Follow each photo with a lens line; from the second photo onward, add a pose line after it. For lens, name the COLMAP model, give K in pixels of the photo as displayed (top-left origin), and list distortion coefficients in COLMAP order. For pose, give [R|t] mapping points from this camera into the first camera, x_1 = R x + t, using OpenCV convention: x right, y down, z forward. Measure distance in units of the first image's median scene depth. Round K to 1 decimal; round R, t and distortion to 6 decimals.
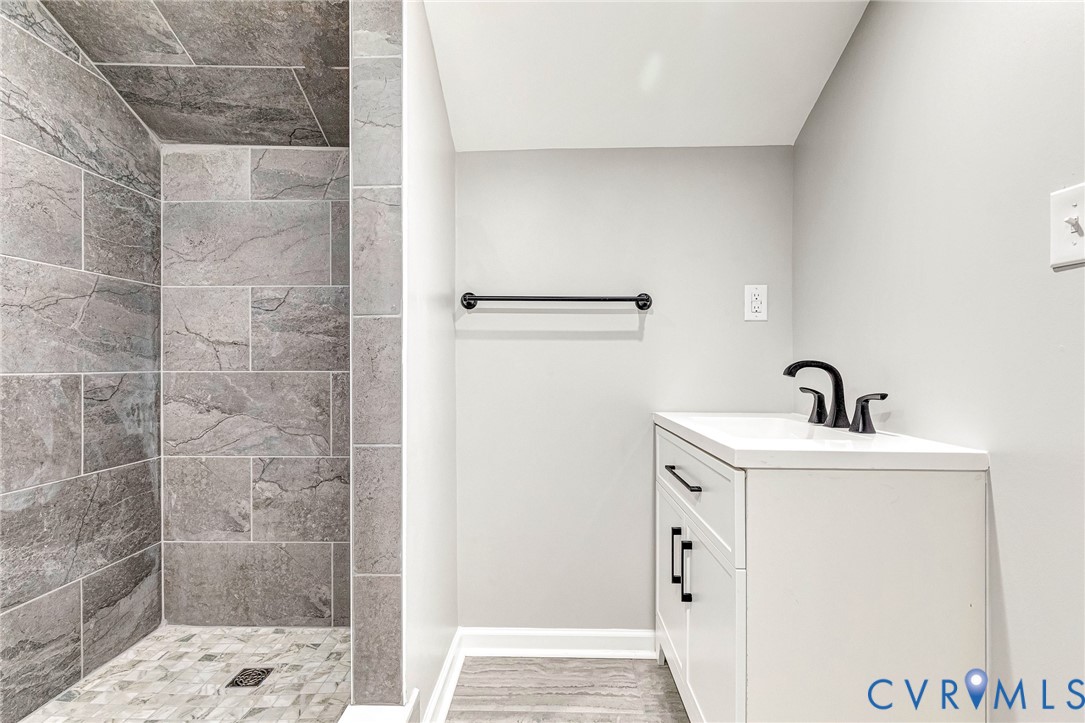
lens RADIAL K [[508.1, 0, 523.4], [0, 508.1, 367.6], [0, 0, 1]] dist [0.005739, -0.000001]
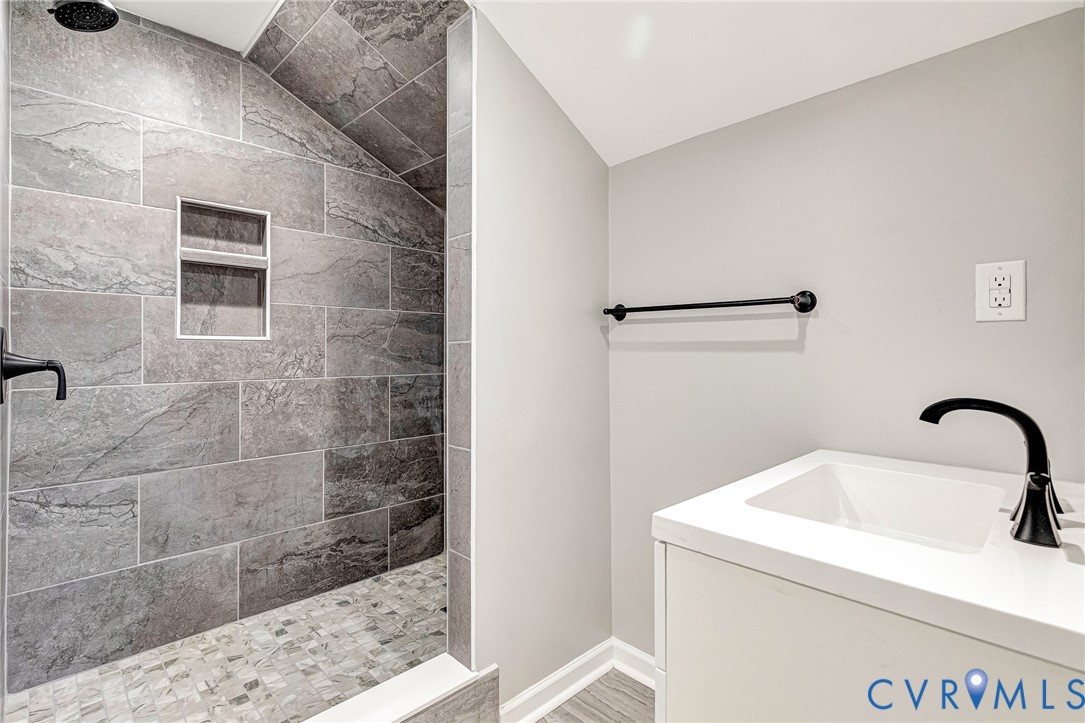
lens RADIAL K [[506.4, 0, 541.7], [0, 506.4, 351.2], [0, 0, 1]] dist [0.010106, -0.000183]
pose [[0.719992, -0.000789, -0.693982, 0.539085], [-0.003701, 0.999981, -0.004977, -0.056480], [0.693973, 0.006152, 0.719975, 0.199232]]
